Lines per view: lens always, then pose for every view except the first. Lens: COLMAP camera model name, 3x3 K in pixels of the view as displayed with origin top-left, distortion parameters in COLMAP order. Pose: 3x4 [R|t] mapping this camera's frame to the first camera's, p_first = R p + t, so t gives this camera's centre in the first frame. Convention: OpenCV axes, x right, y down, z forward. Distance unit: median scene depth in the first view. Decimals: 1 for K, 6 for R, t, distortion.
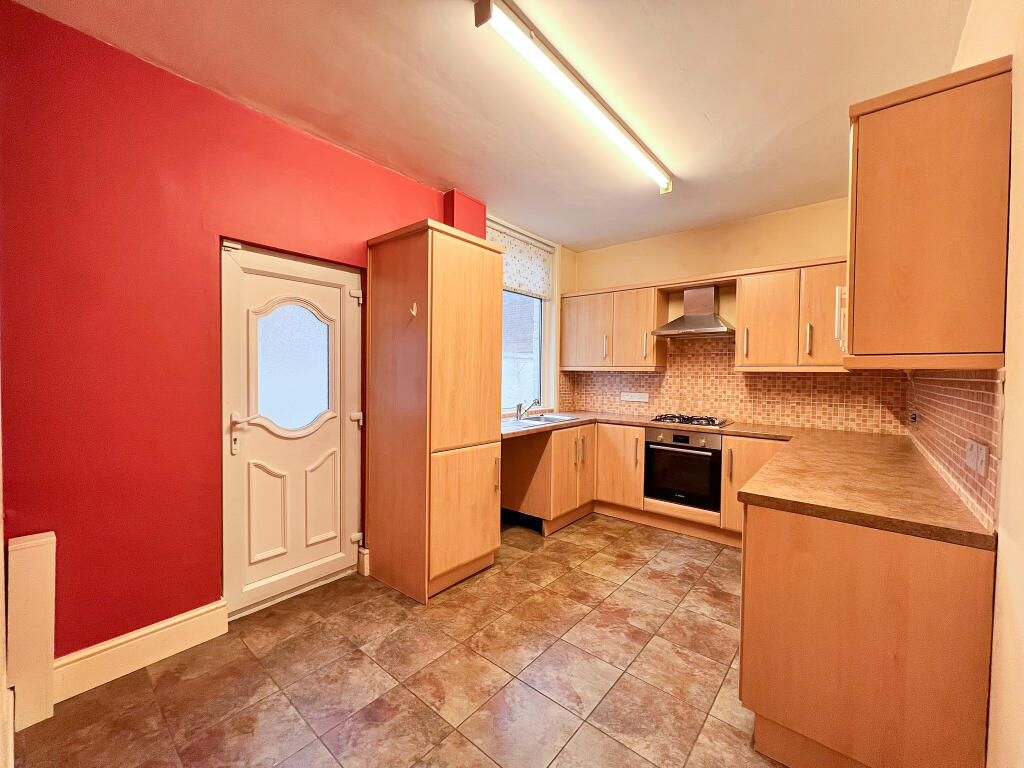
lens RADIAL K [[411.9, 0, 510.4], [0, 411.9, 380.5], [0, 0, 1]] dist [0.000643, -0.000038]
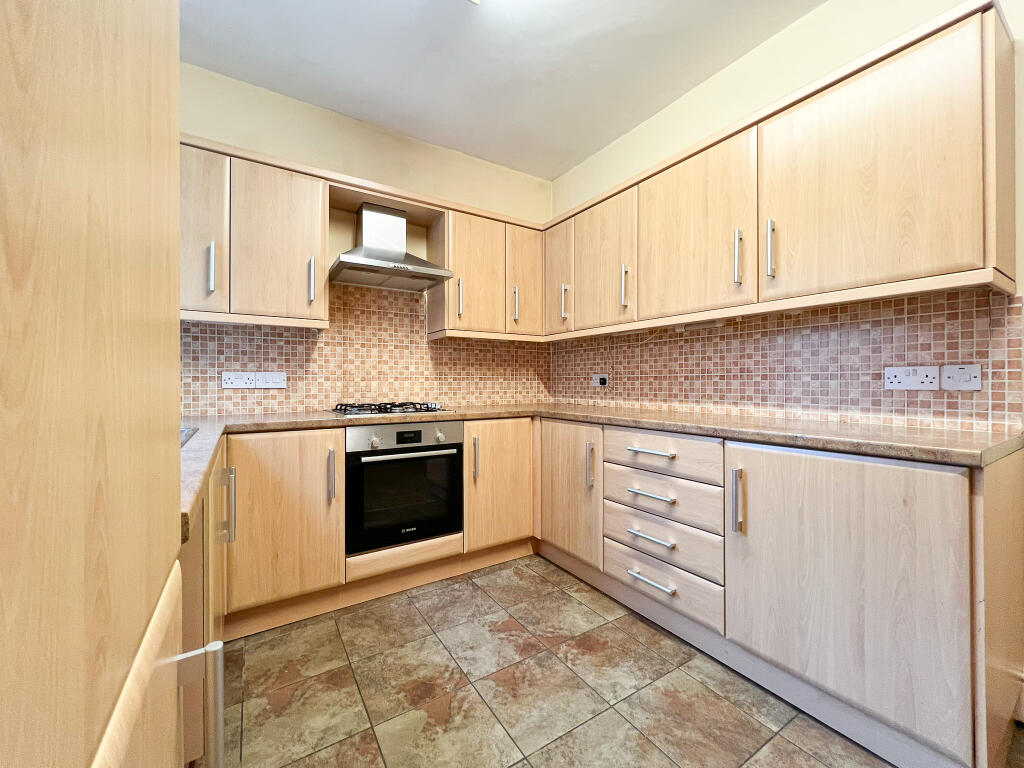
lens RADIAL K [[411.9, 0, 511.1], [0, 411.9, 381.5], [0, 0, 1]] dist [0.000643, -0.000038]
pose [[0.297134, -0.009441, 0.954789, -0.132567], [0.024371, 0.999700, 0.002300, 0.062643], [-0.954525, 0.022586, 0.297275, 0.686638]]
